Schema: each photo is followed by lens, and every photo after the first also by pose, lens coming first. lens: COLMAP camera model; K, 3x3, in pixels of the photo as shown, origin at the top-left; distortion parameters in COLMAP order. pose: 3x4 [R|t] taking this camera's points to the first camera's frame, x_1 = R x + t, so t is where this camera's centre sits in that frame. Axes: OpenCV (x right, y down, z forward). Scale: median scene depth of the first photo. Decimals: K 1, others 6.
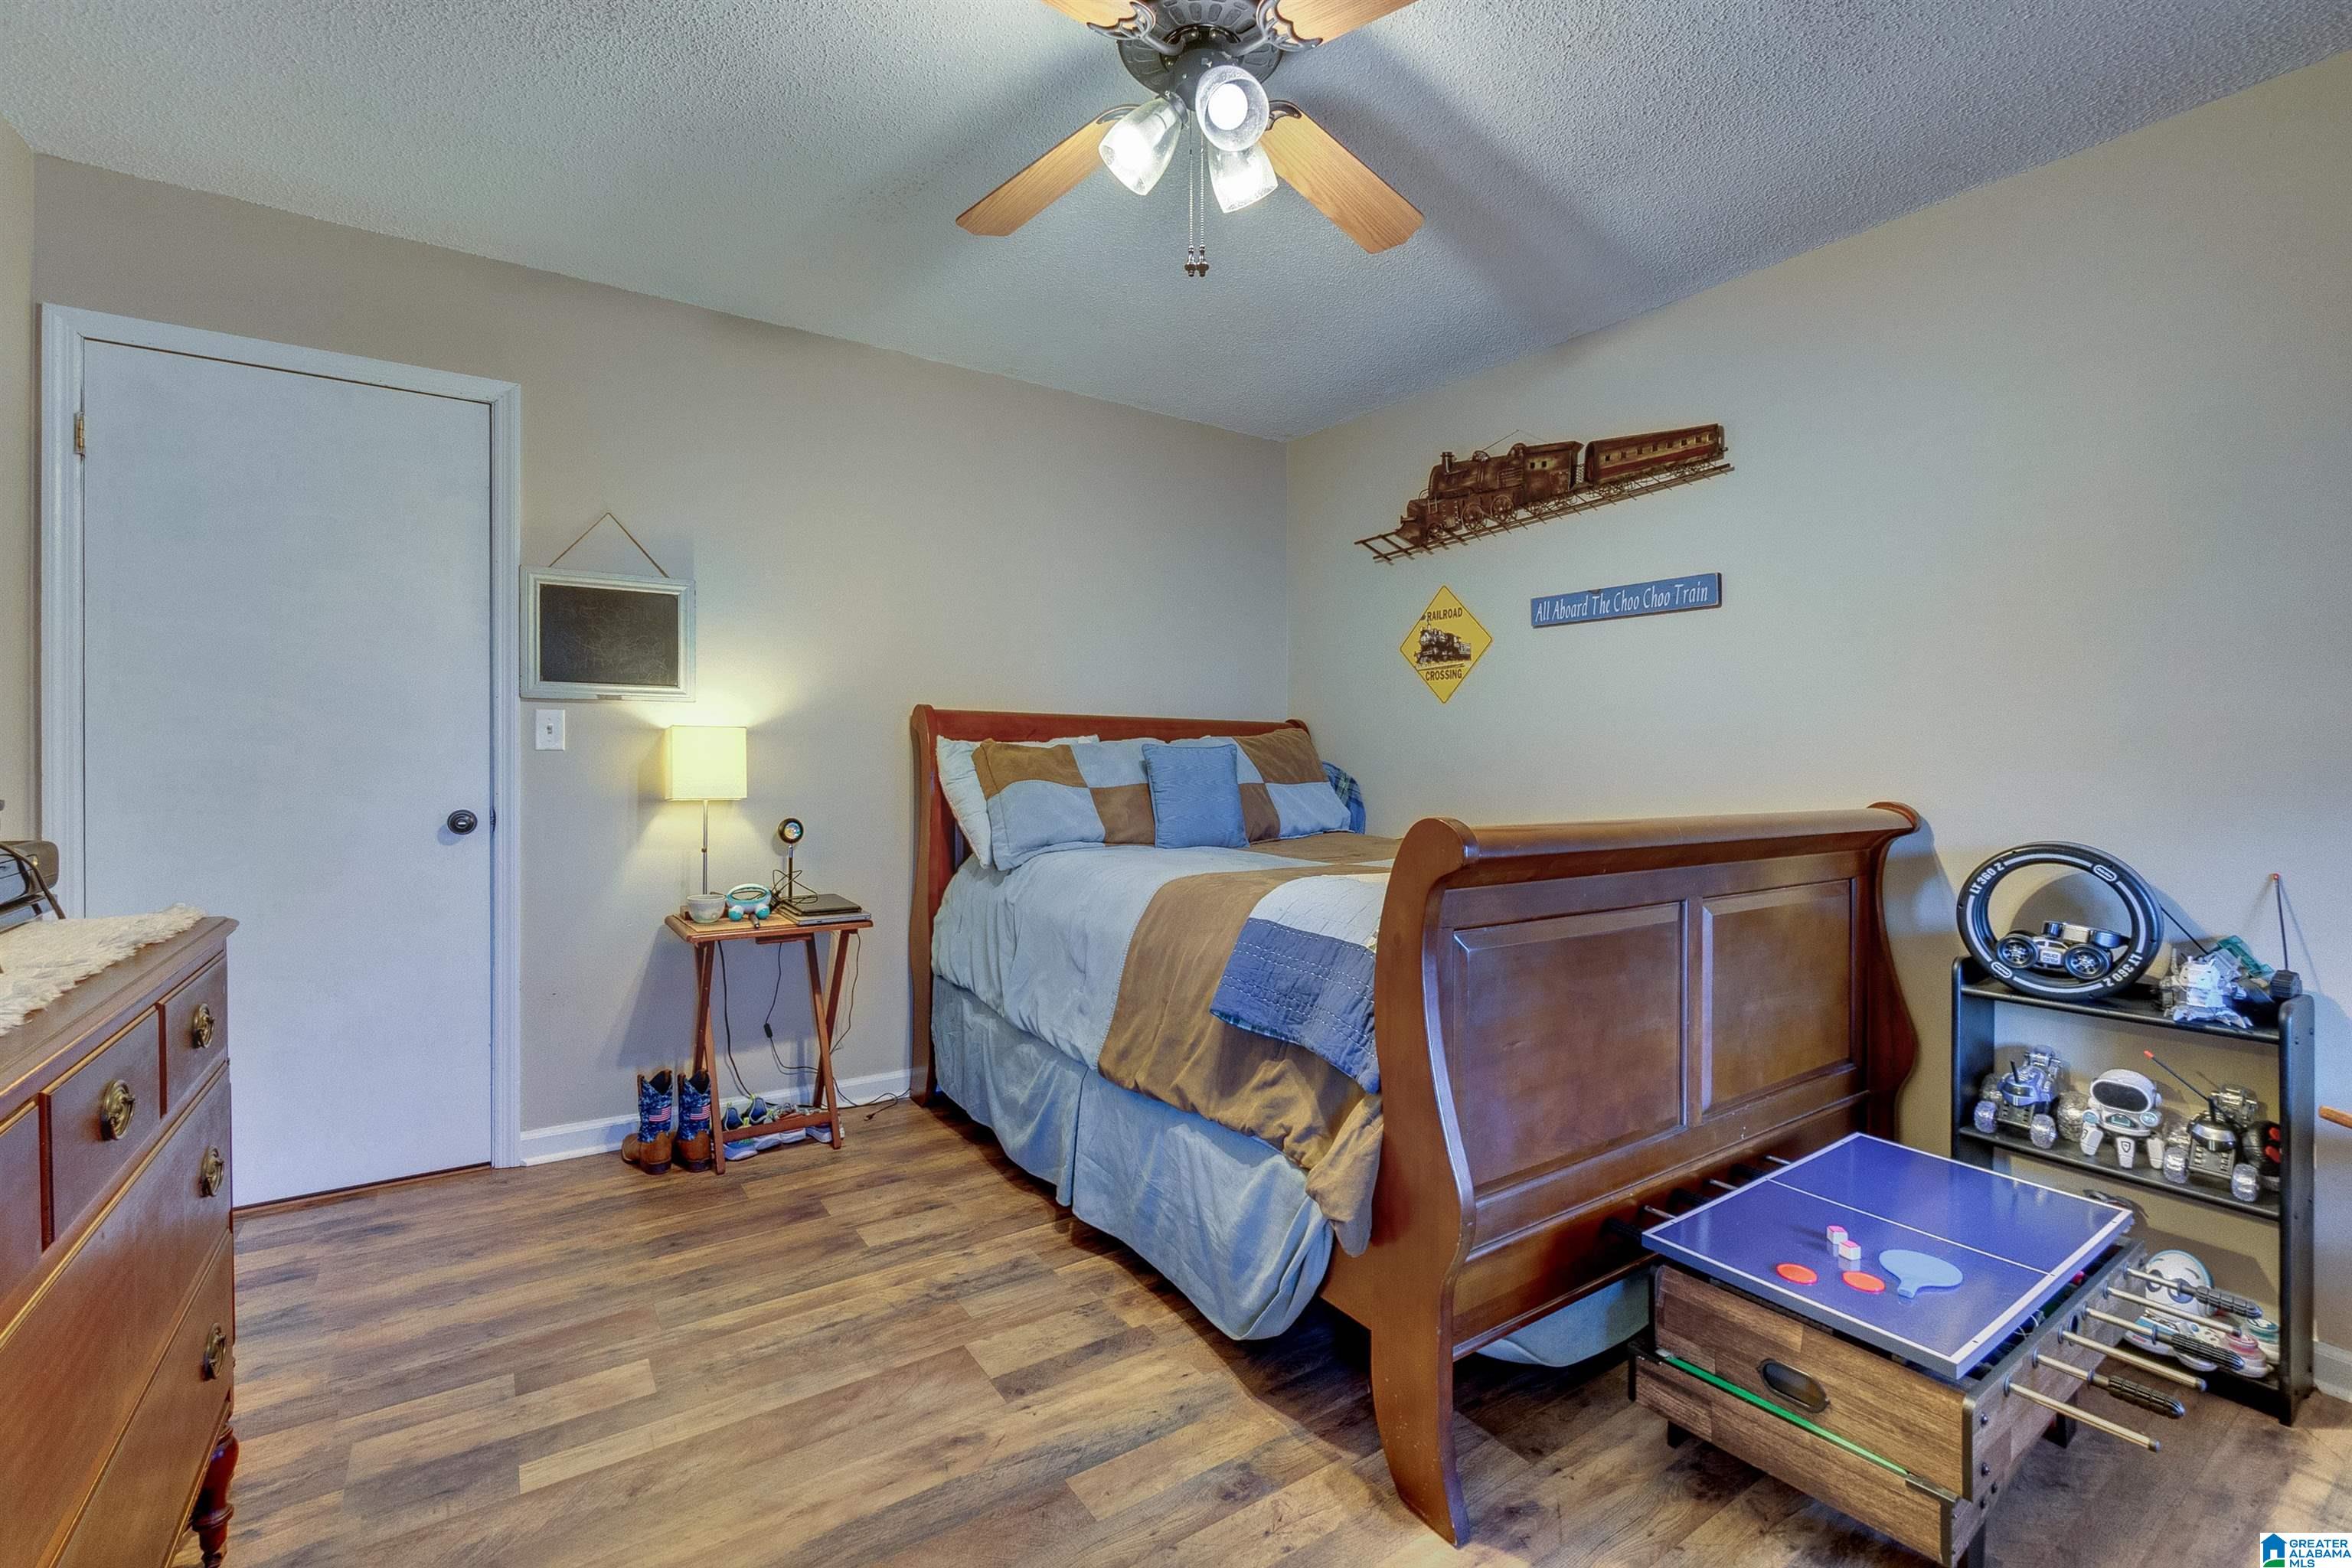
lens RADIAL K [[1015.5, 0, 1185.3], [0, 1015.5, 765.0], [0, 0, 1]] dist [-0.003472, -0.000262]
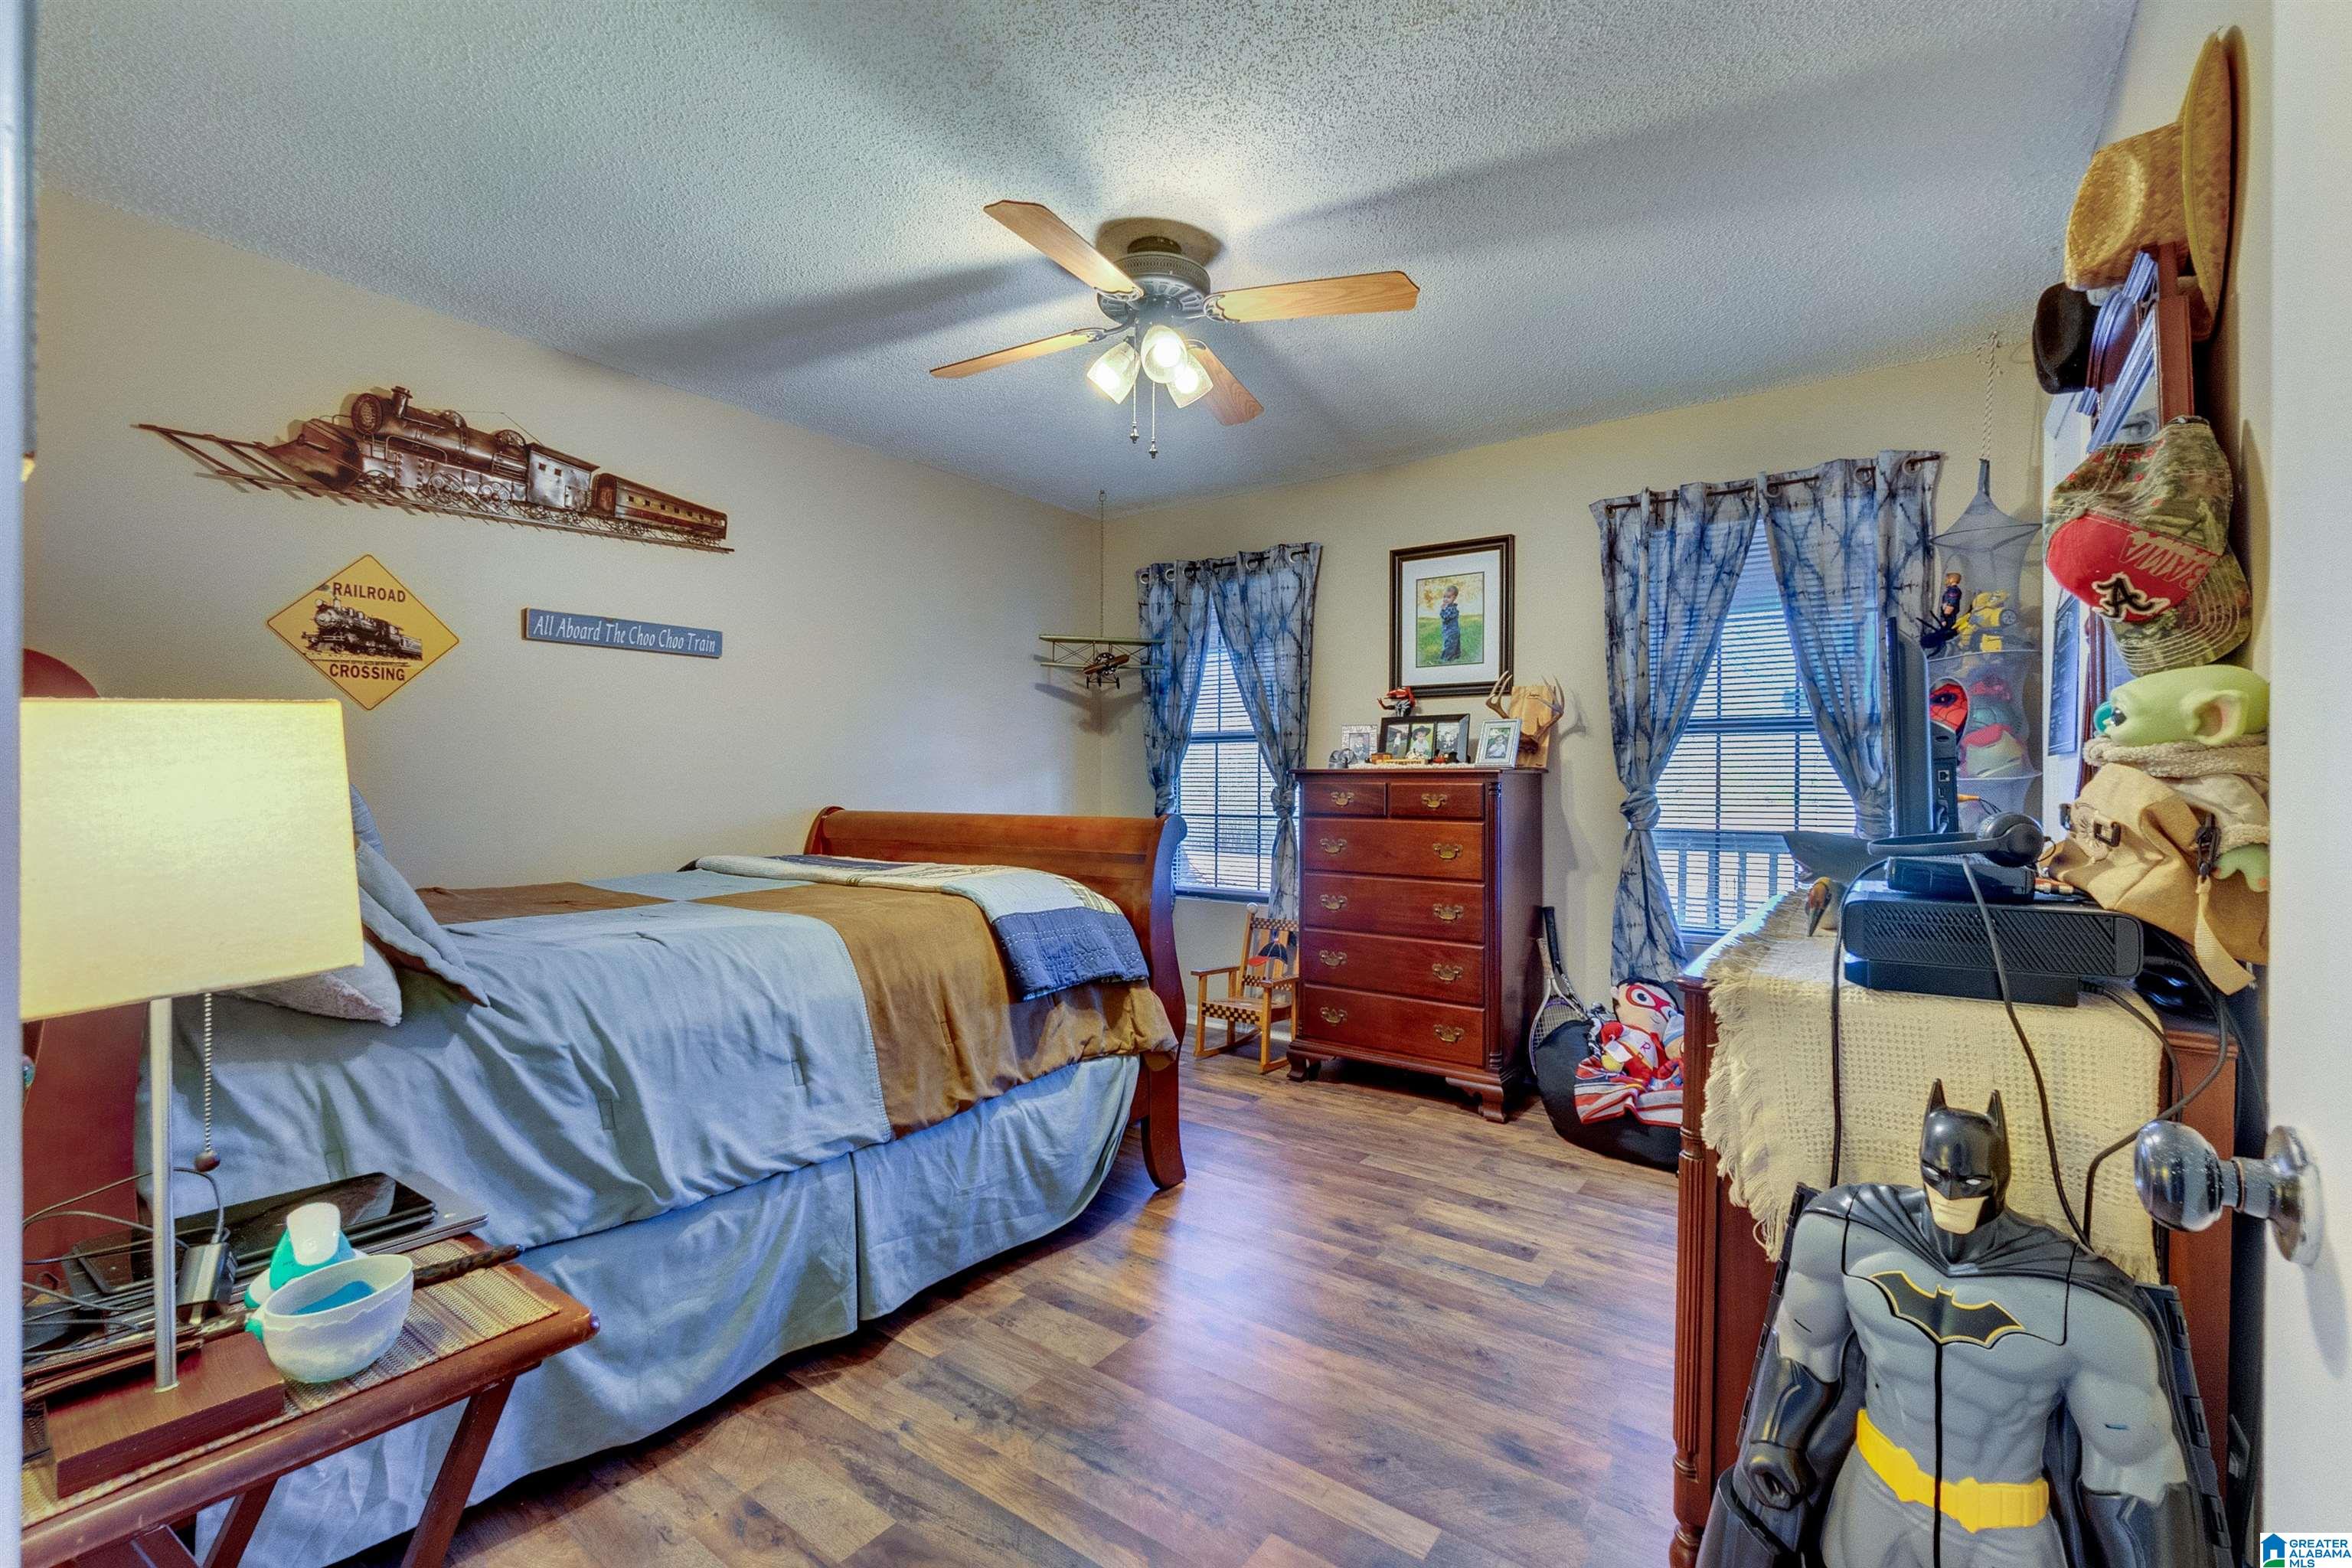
lens RADIAL K [[1015.5, 0, 1184.5], [0, 1015.5, 777.5], [0, 0, 1]] dist [-0.003472, -0.000262]
pose [[-0.330529, -0.007671, 0.943765, -0.788012], [0.007922, 0.999909, 0.010901, -0.017164], [-0.943763, 0.011079, -0.330438, 0.814237]]
